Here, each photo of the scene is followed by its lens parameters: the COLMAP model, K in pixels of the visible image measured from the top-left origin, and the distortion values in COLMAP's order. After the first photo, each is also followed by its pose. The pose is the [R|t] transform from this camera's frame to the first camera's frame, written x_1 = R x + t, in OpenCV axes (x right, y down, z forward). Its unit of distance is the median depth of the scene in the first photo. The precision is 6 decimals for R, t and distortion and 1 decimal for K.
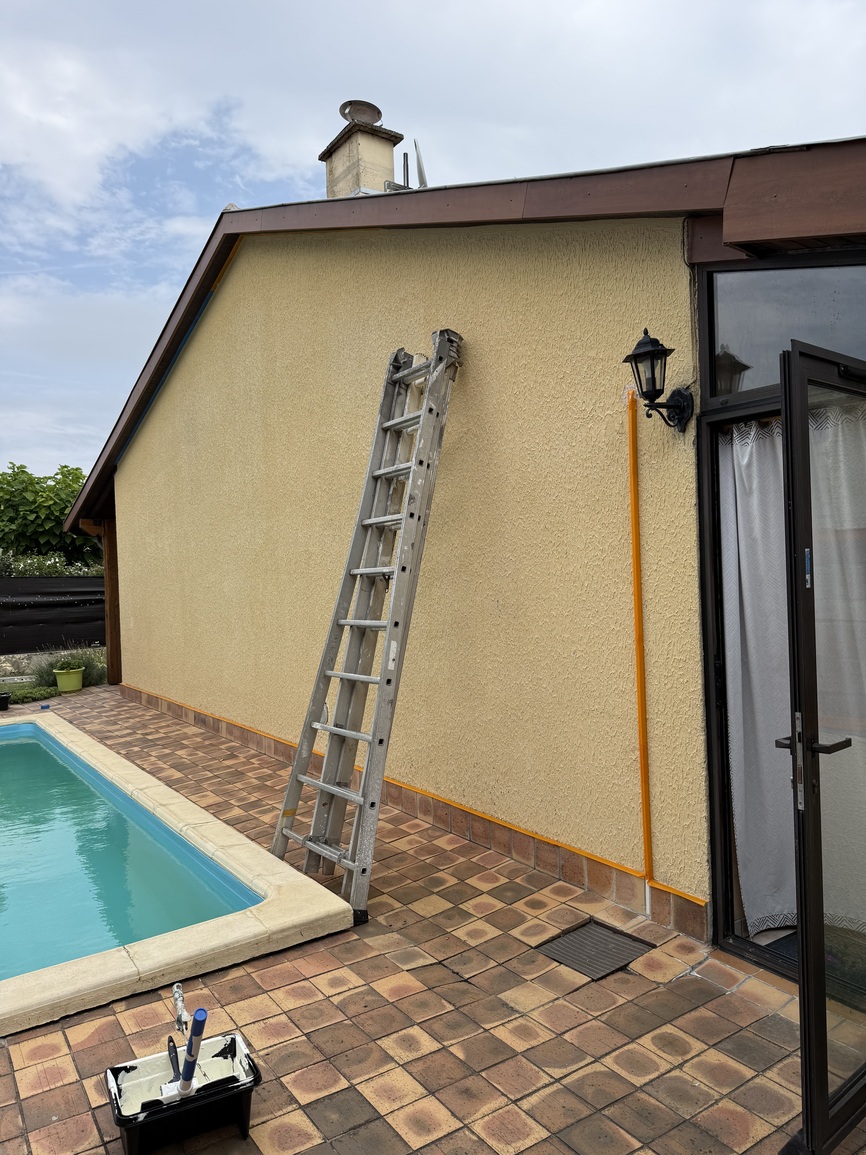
lens RADIAL K [[791.0, 0, 433.0], [0, 791.0, 577.5], [0, 0, 1]] dist [-0.017889, 0.000168]
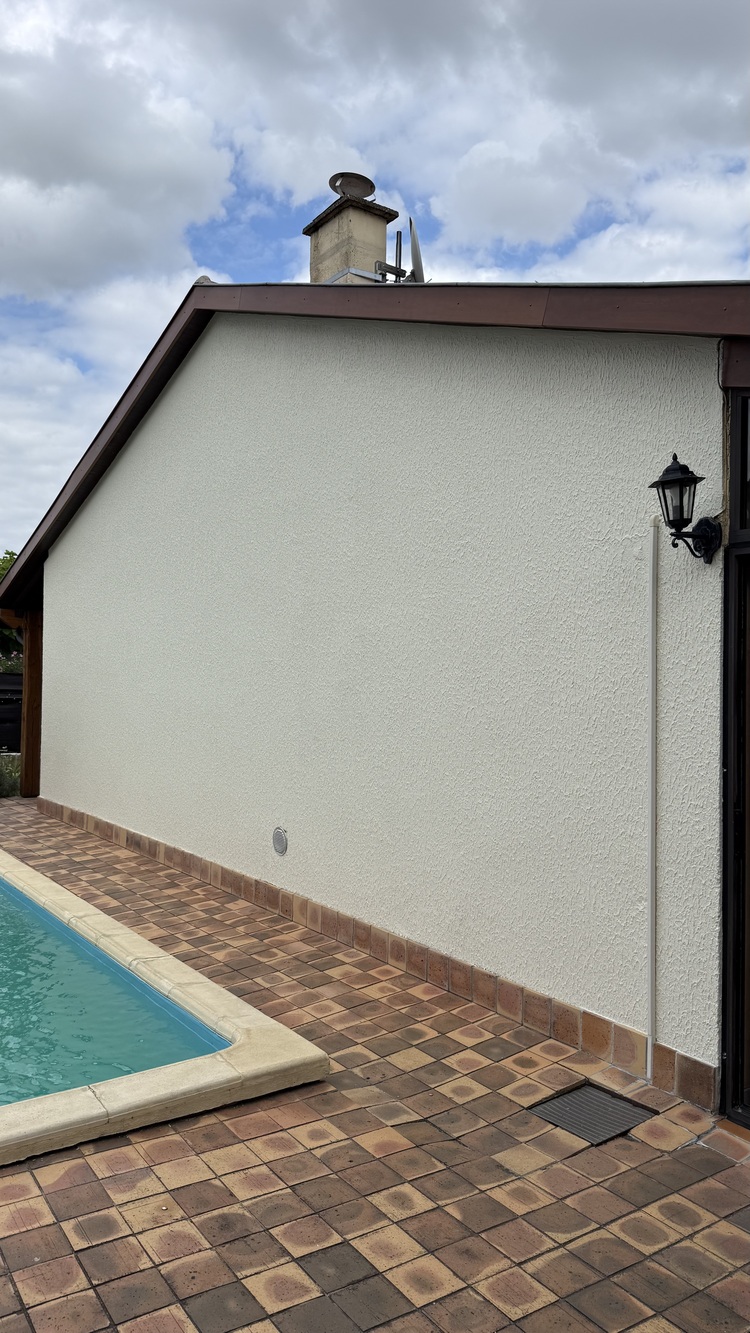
lens RADIAL K [[910.7, 0, 375.0], [0, 910.7, 666.5], [0, 0, 1]] dist [-0.021662, 0.002444]
pose [[0.998930, 0.046031, -0.004417, -0.072705], [-0.046123, 0.998655, -0.023691, -0.017562], [0.003321, 0.023869, 0.999710, -0.083984]]
